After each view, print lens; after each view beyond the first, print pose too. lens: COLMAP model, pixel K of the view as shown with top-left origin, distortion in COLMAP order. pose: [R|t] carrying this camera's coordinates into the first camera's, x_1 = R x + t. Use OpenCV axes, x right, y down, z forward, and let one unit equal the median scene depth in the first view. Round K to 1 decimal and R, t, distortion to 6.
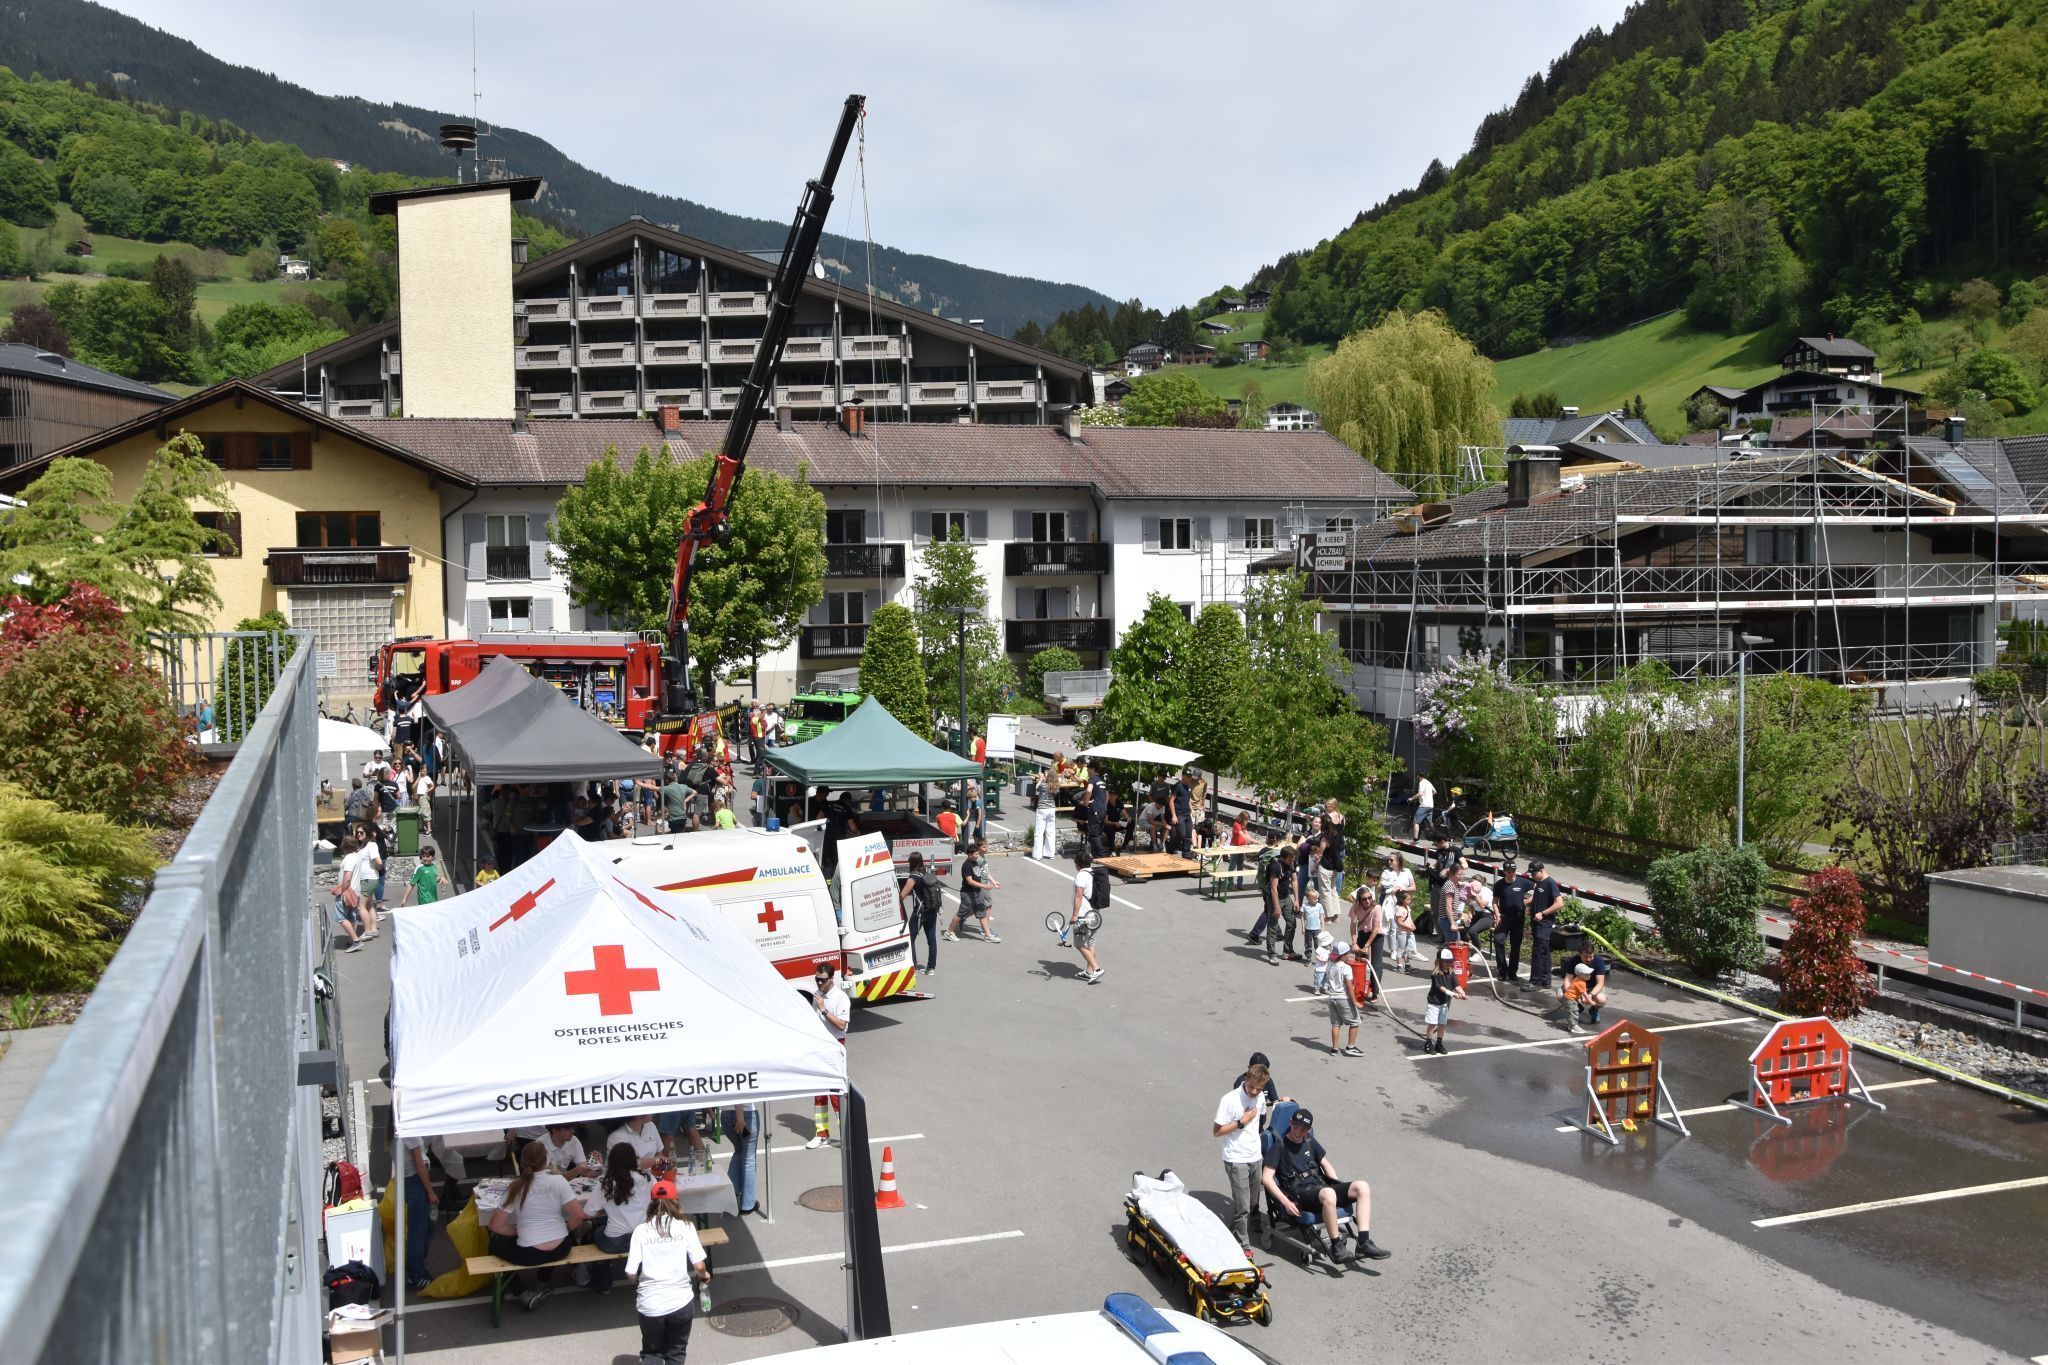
lens RADIAL K [[1889.5, 0, 1028.4], [0, 1889.5, 645.5], [0, 0, 1]] dist [-0.047701, 0.000000]
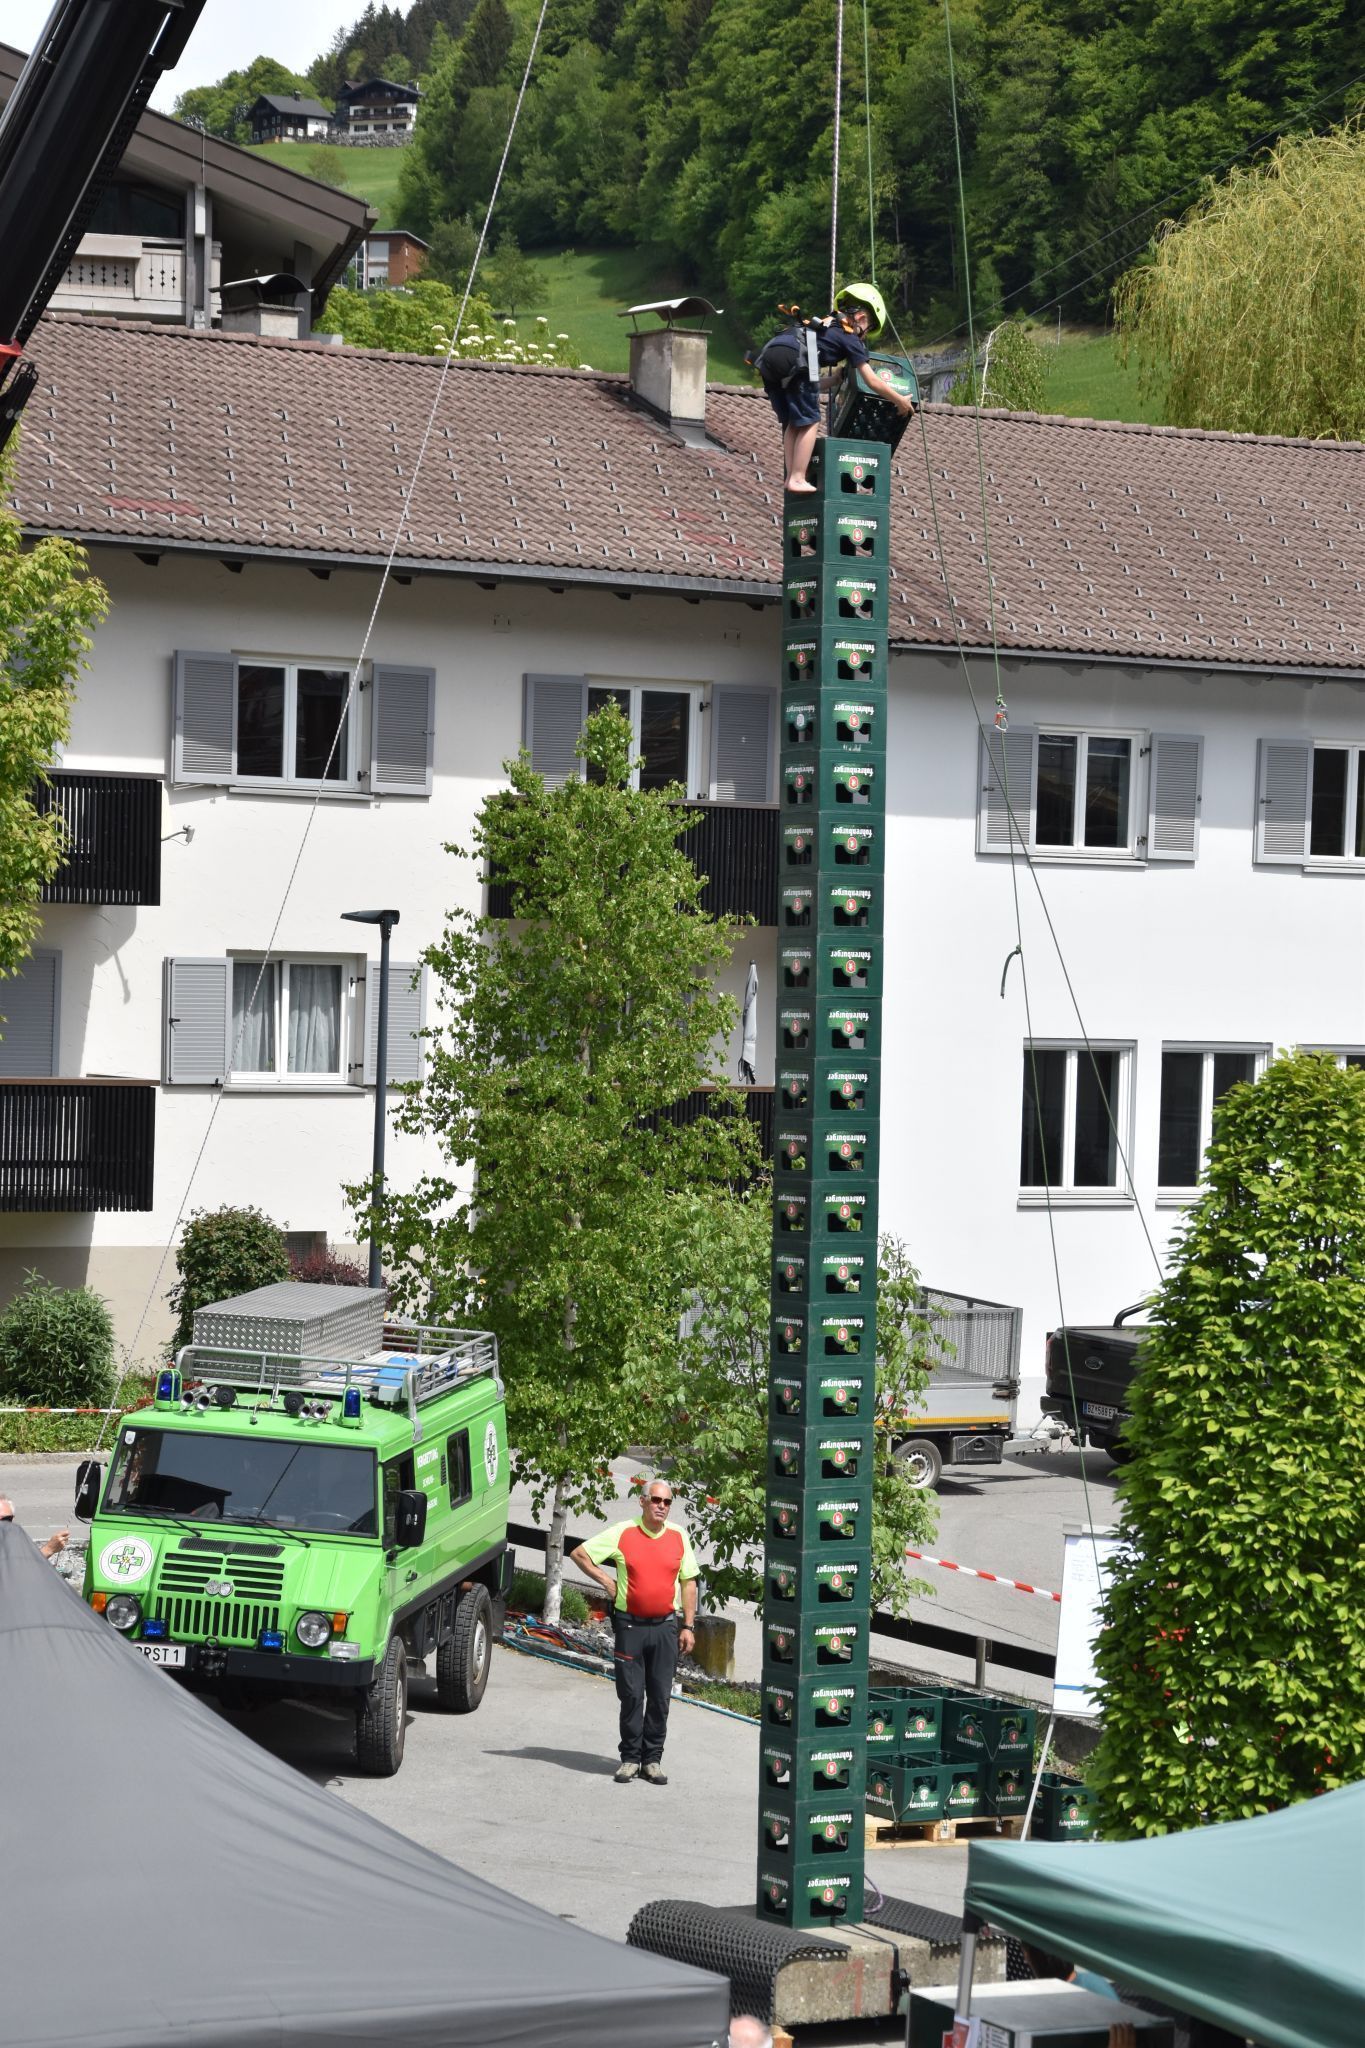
lens RADIAL K [[5422.9, 0, 695.2], [0, 5422.9, 1060.9], [0, 0, 1]] dist [0.794506, 0.000000]
pose [[0.980743, 0.041137, 0.190922, -0.194267], [-0.039108, 0.999131, -0.014384, -0.008915], [-0.191348, 0.006640, 0.981500, 0.348803]]
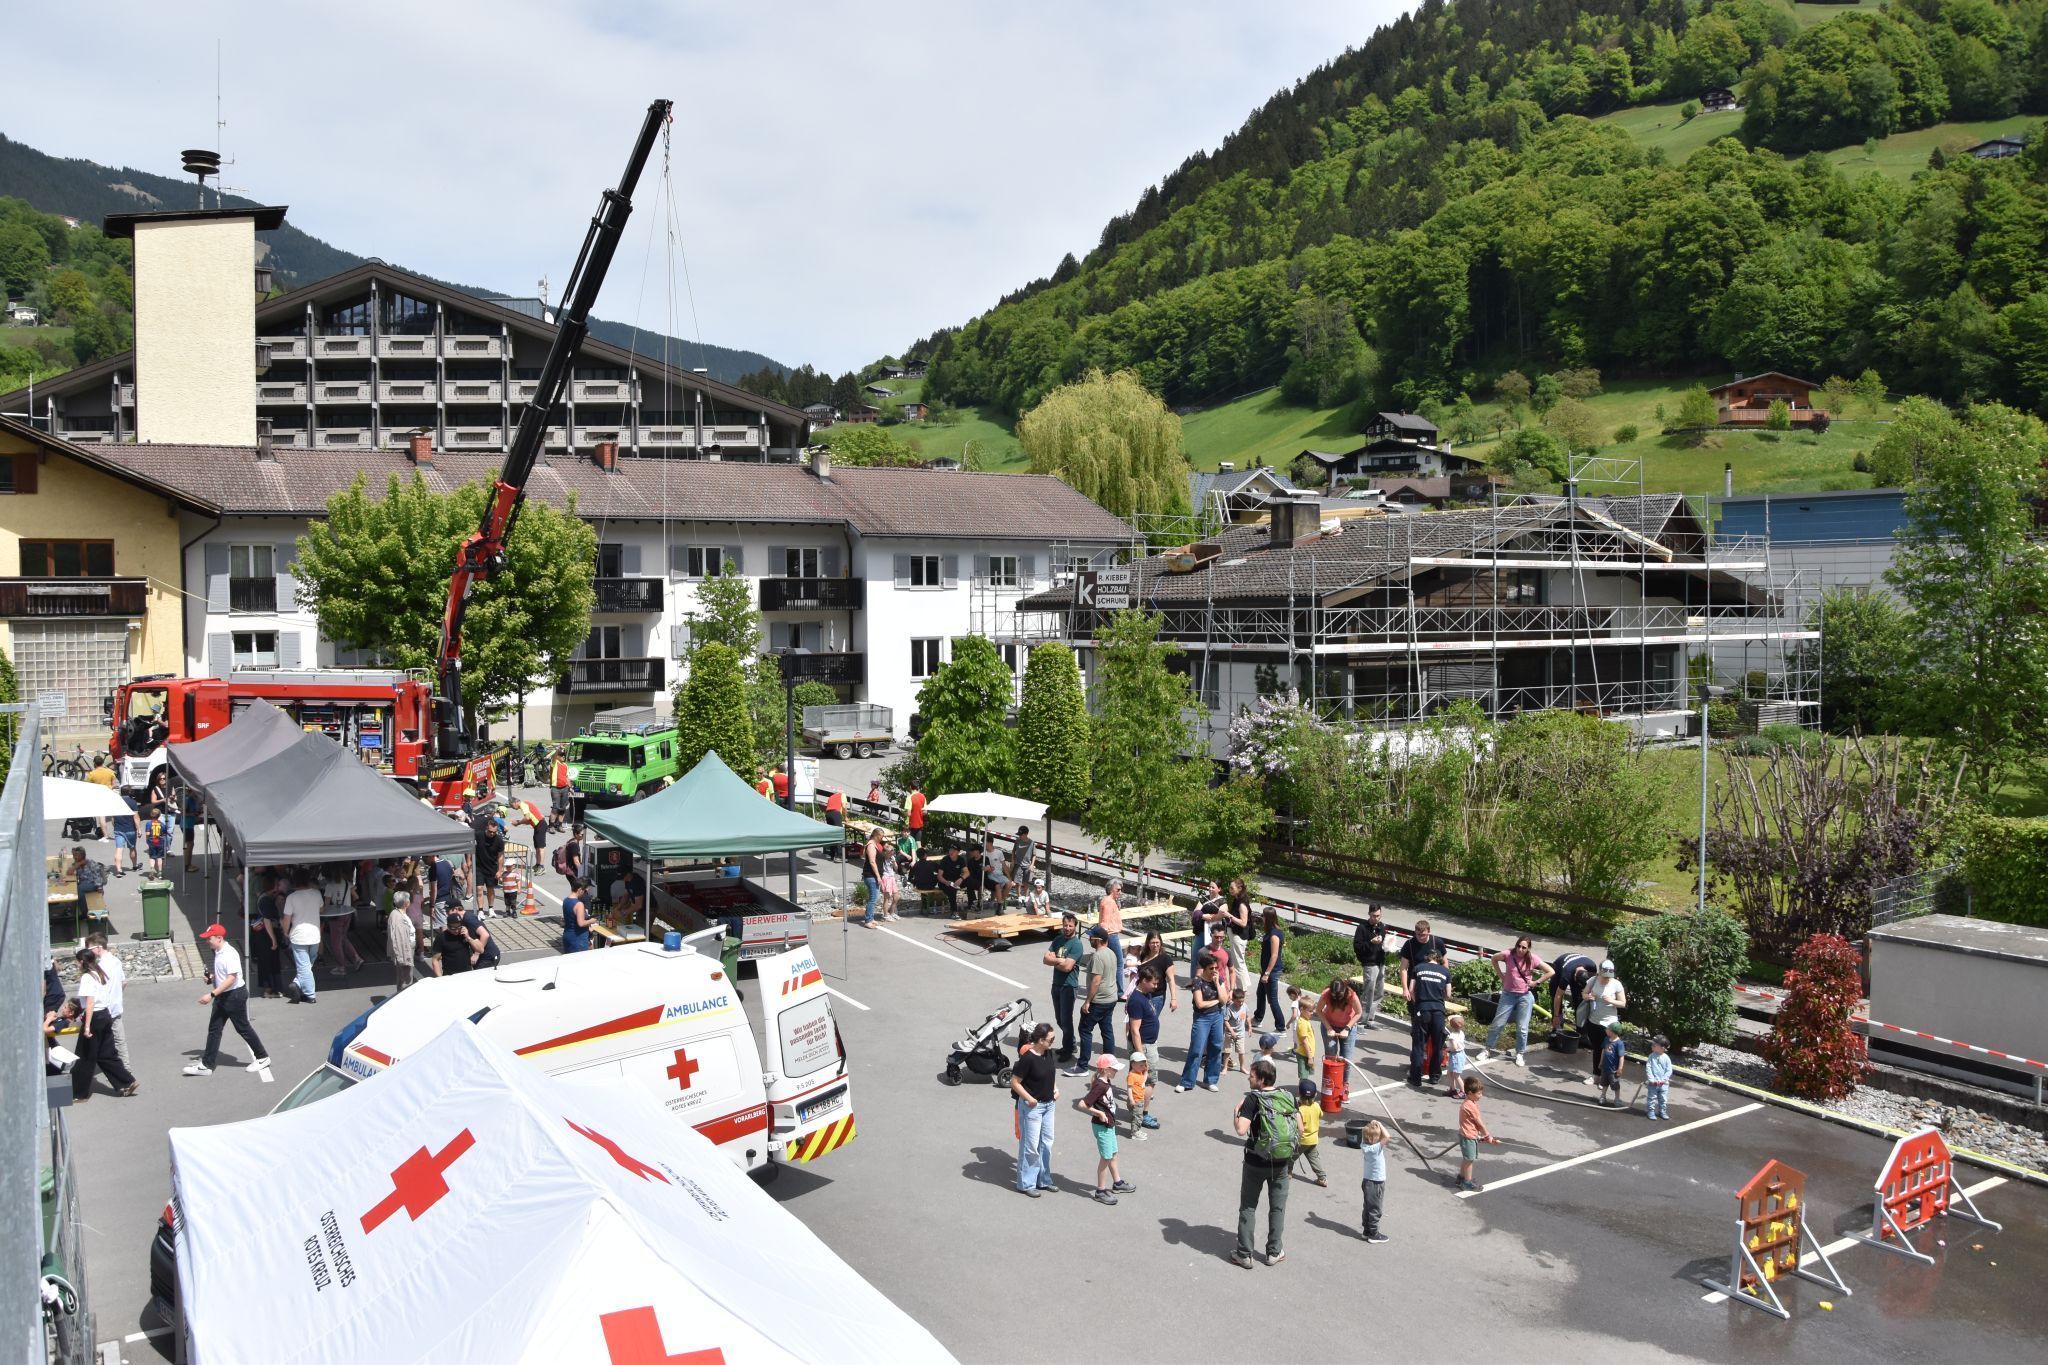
lens RADIAL K [[1652.9, 0, 1055.1], [0, 1652.9, 654.6], [0, 0, 1]] dist [-0.150889, 0.106764]
pose [[0.978499, 0.001122, 0.206250, -0.058963], [0.000636, 0.999964, -0.008458, -0.008200], [-0.206252, 0.008407, 0.978463, 0.154262]]
